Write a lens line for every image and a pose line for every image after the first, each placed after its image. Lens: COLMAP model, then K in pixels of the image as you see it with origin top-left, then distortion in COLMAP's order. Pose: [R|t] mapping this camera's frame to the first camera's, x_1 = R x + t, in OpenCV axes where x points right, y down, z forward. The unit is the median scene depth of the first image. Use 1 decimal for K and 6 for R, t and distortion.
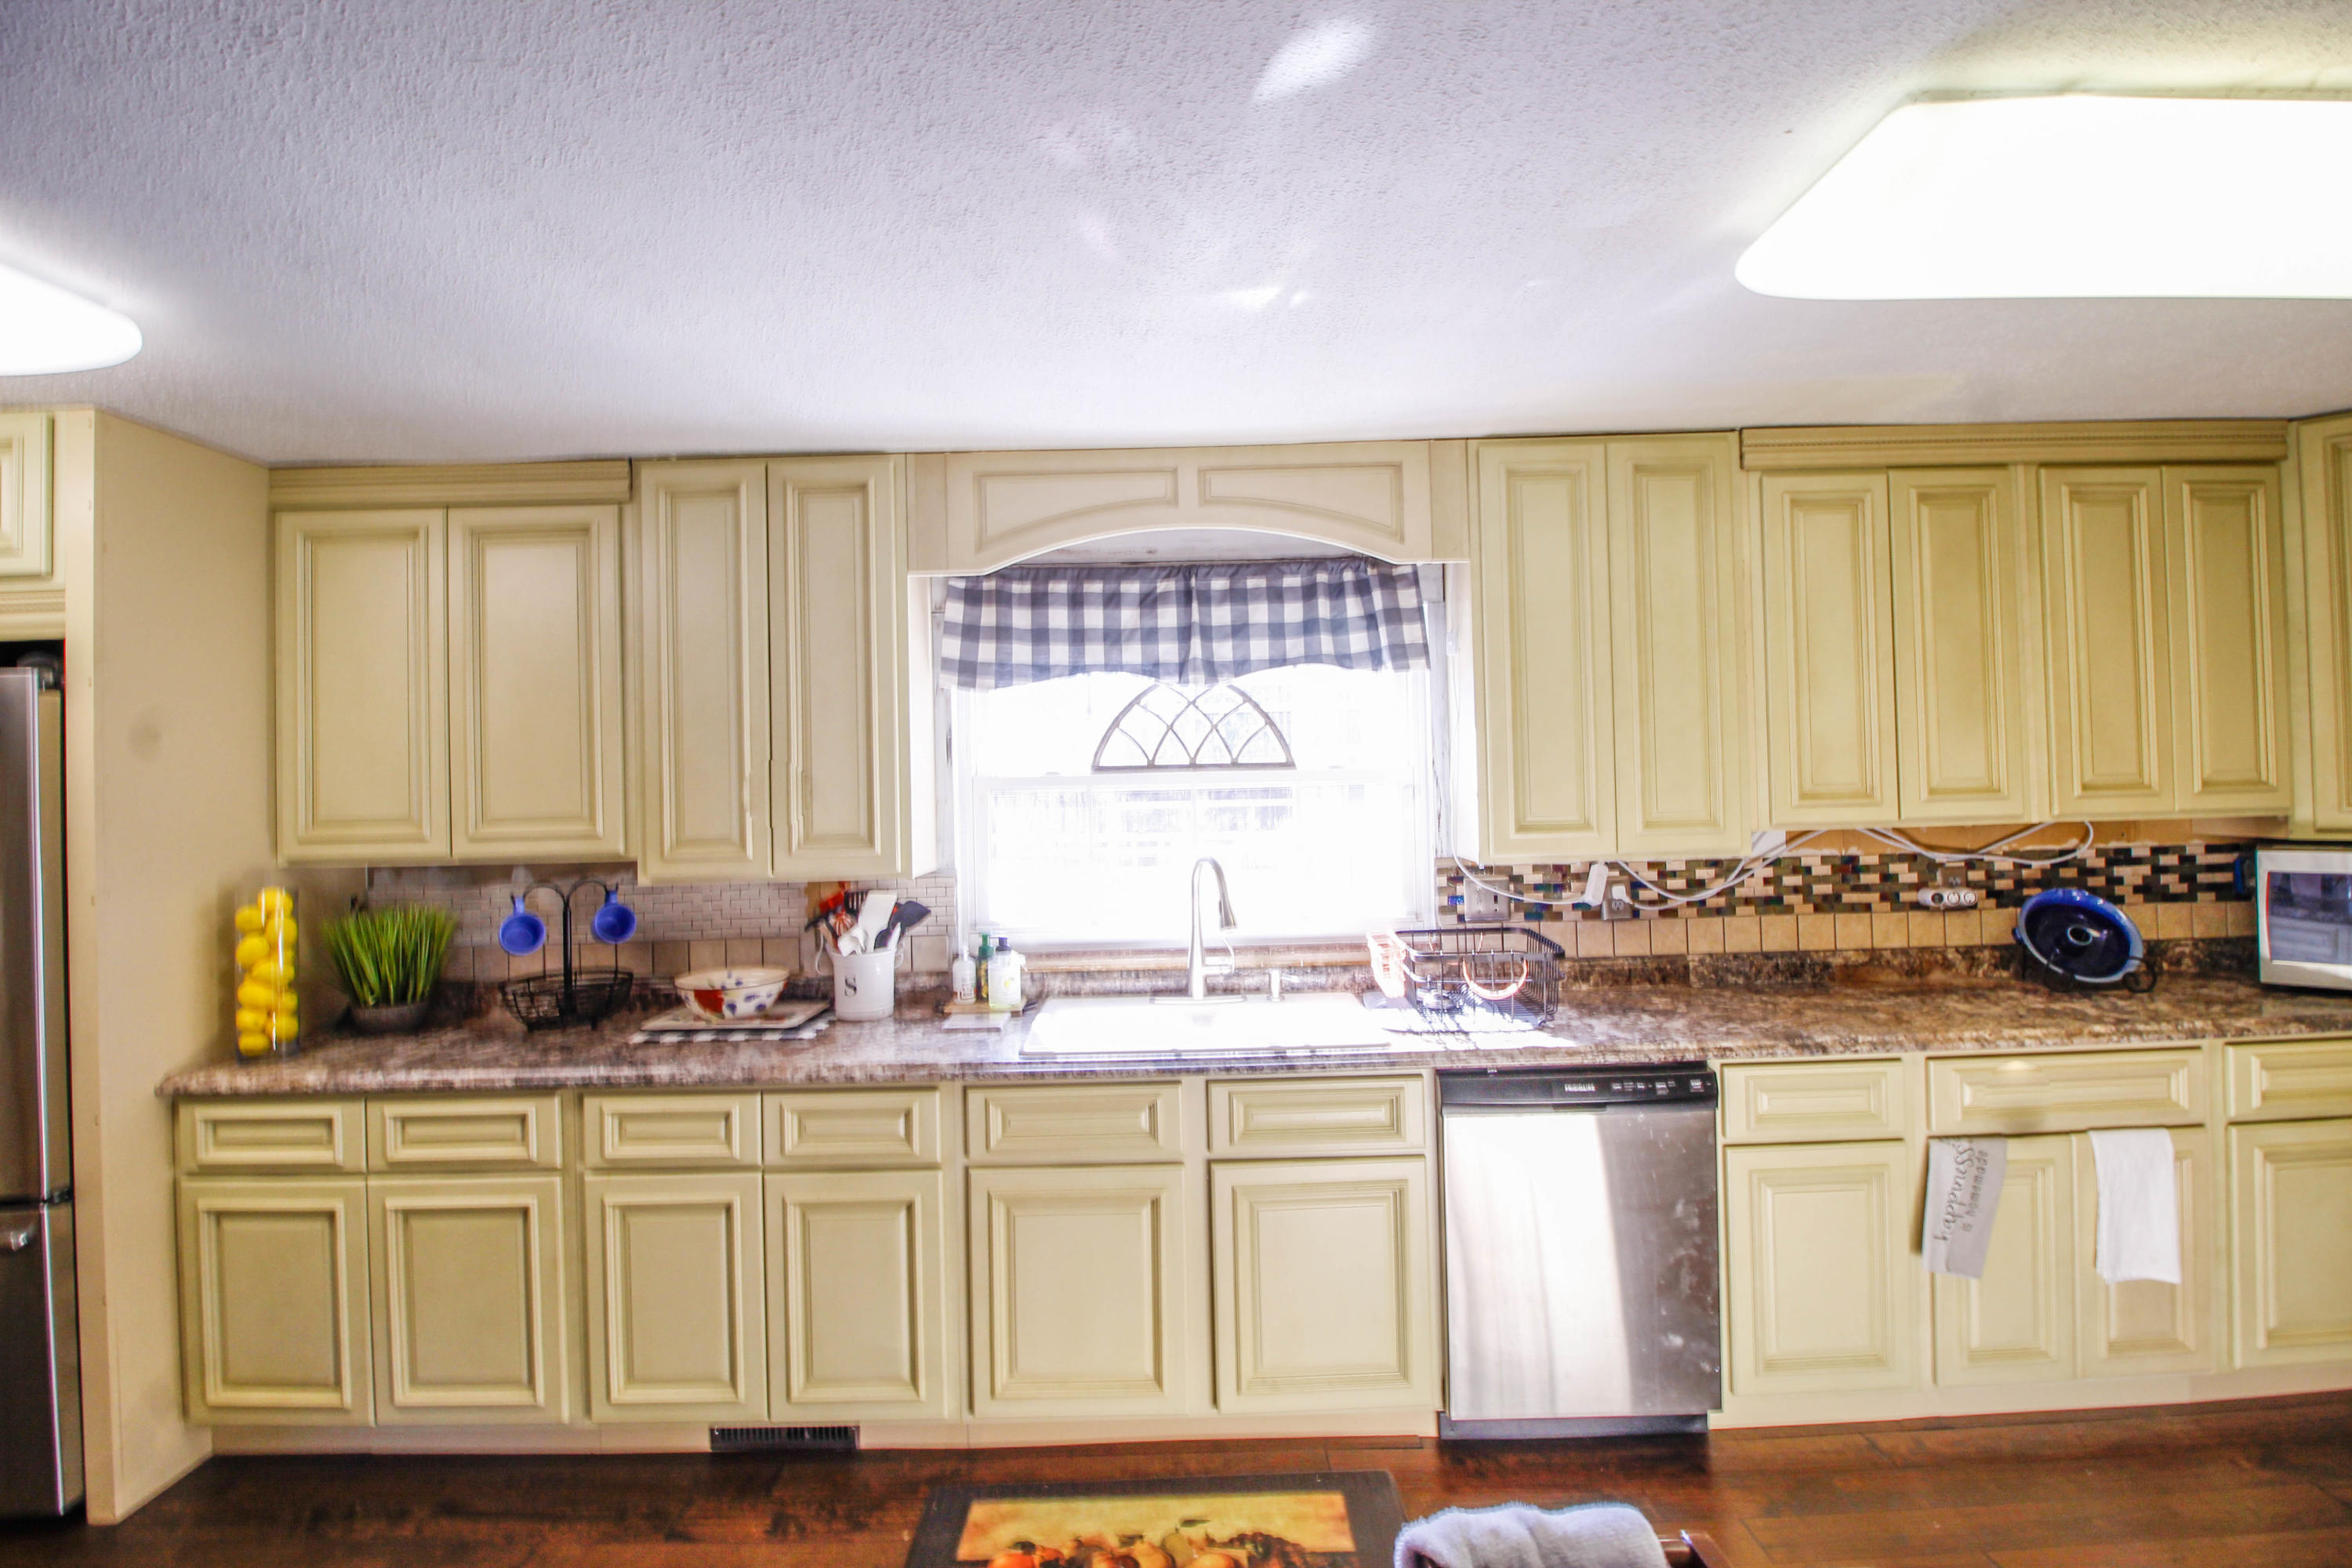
lens RADIAL K [[1075.7, 0, 1181.4], [0, 1075.7, 776.3], [0, 0, 1]] dist [-0.019705, -0.001832]
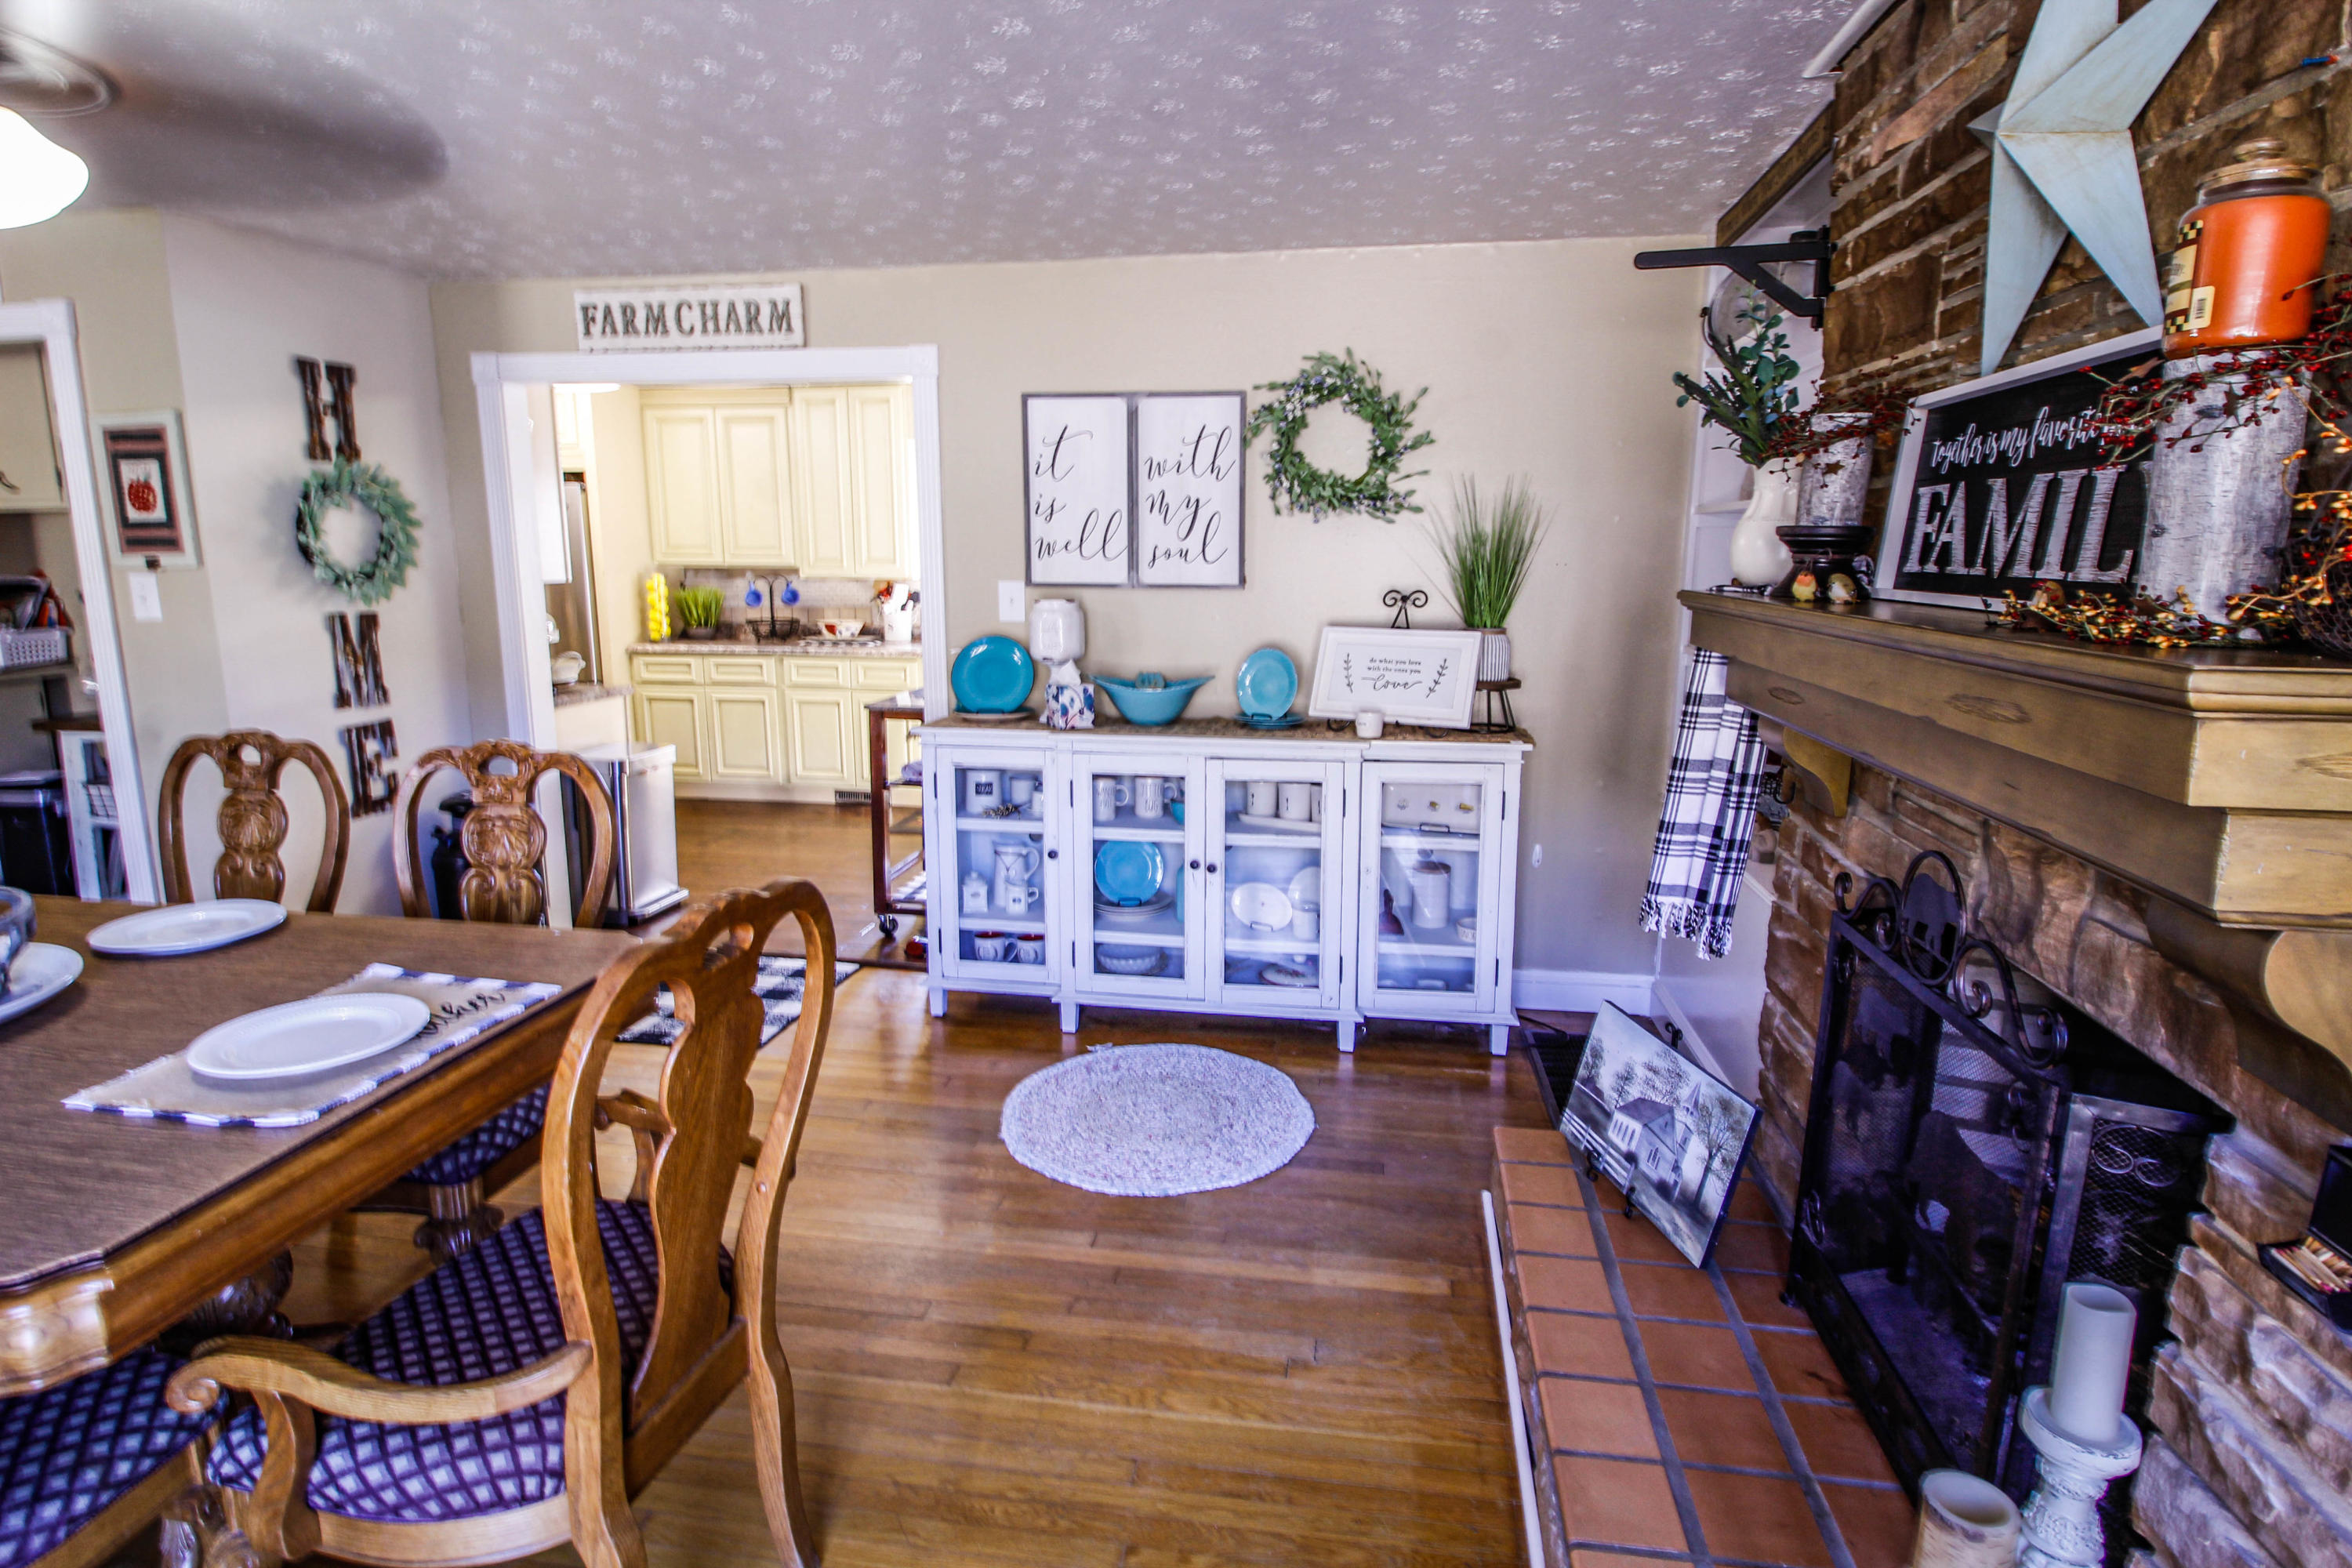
lens RADIAL K [[1206.7, 0, 1181.7], [0, 1206.7, 782.0], [0, 0, 1]] dist [-0.001372, -0.005553]
pose [[0.986082, 0.059530, -0.155236, 0.676136], [-0.026506, 0.978047, 0.206693, -0.025928], [0.164132, -0.199701, 0.966012, -1.350933]]
